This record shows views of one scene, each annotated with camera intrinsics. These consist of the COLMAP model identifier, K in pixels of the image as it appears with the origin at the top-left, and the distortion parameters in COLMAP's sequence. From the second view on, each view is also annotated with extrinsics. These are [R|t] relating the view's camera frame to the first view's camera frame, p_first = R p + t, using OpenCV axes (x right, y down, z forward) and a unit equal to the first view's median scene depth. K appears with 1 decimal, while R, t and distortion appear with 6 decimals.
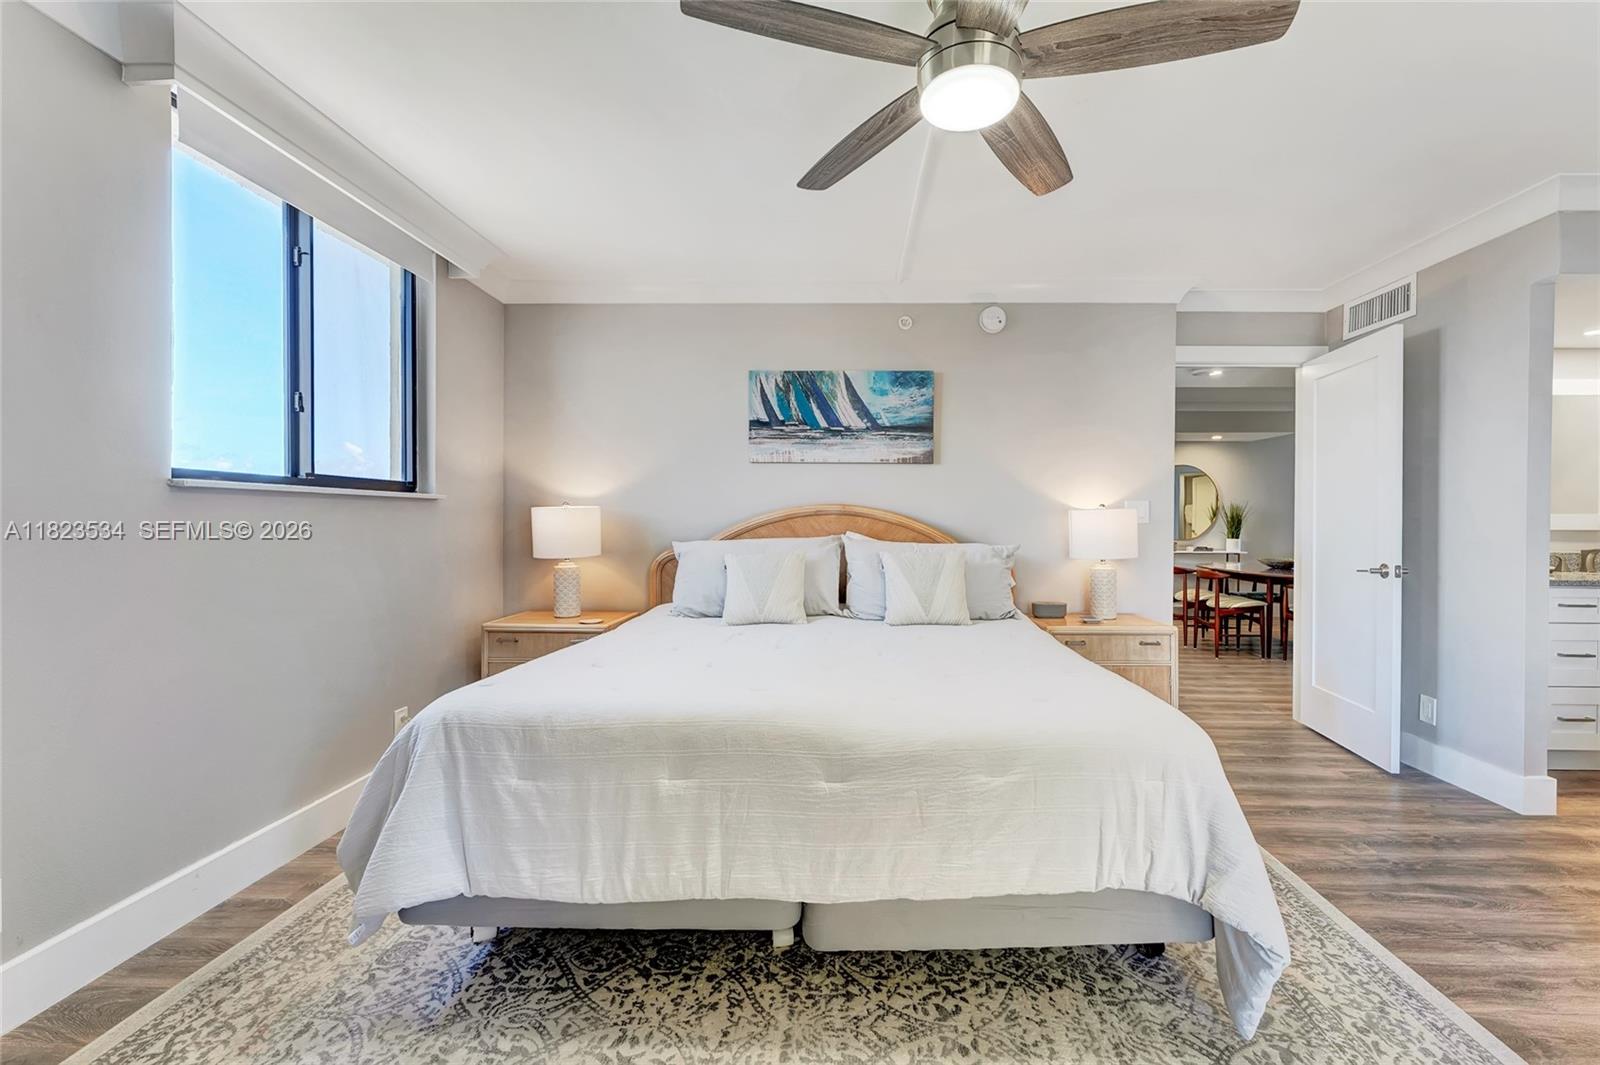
lens RADIAL K [[608.8, 0, 890.4], [0, 608.8, 529.5], [0, 0, 1]] dist [0.000349, 0.000085]
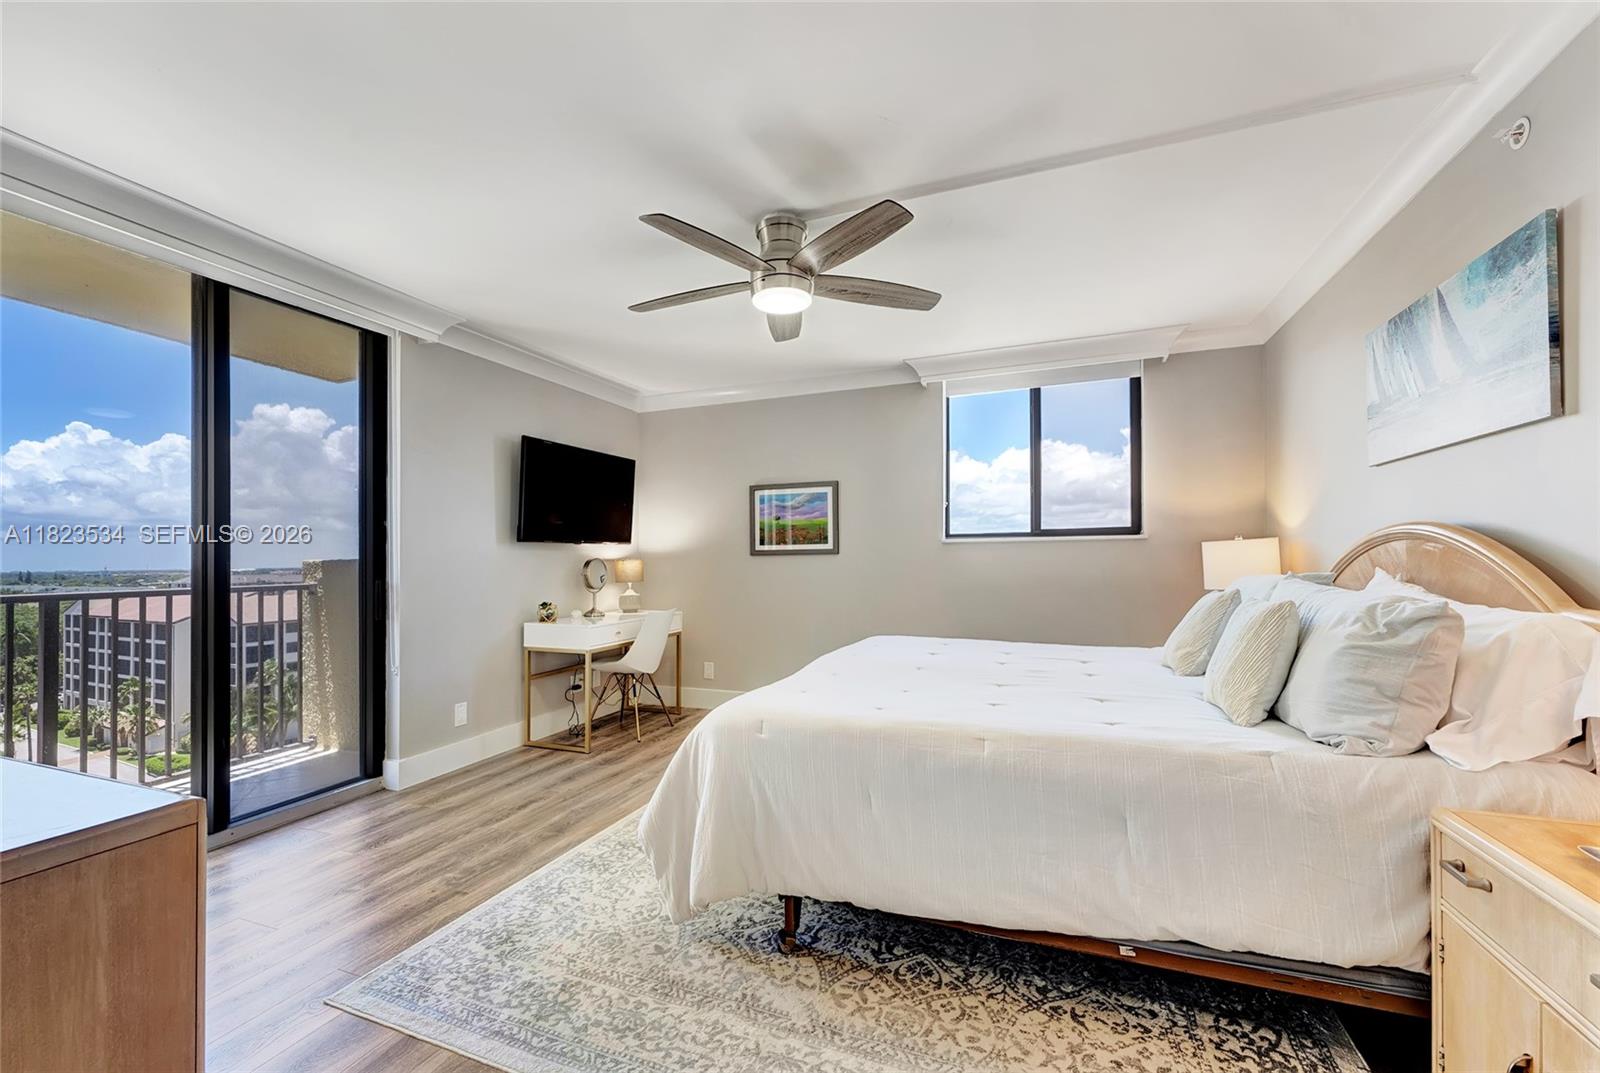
lens RADIAL K [[668.4, 0, 804.9], [0, 668.4, 559.5], [0, 0, 1]] dist [0.000513, 0.000372]
pose [[-0.321961, 0.001732, -0.946751, 1.425958], [-0.003720, 0.999988, 0.003095, -0.010181], [0.946745, 0.004518, -0.321951, 1.299851]]
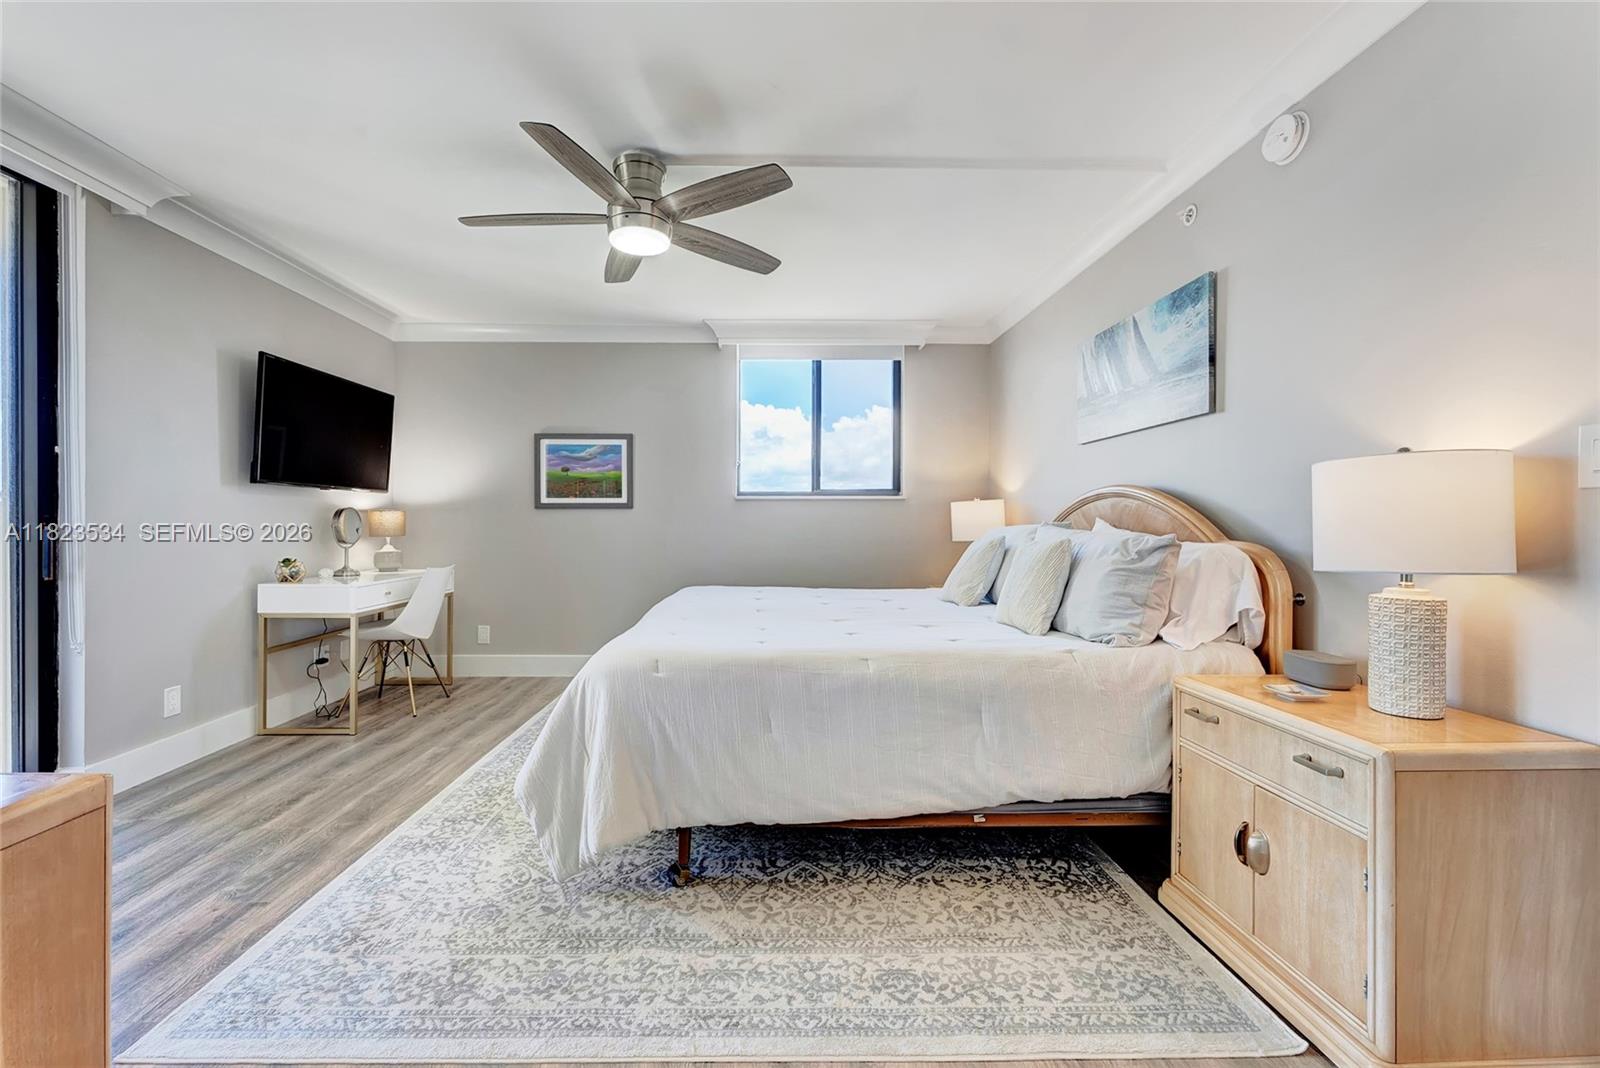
lens RADIAL K [[663.1, 0, 800.0], [0, 663.1, 534.0], [0, 0, 1]] dist [0.001102, 0.000115]
pose [[0.076640, 0.013990, -0.996961, 1.510959], [-0.012100, 0.999841, 0.013101, 0.033814], [0.996985, 0.011059, 0.076797, 1.028779]]
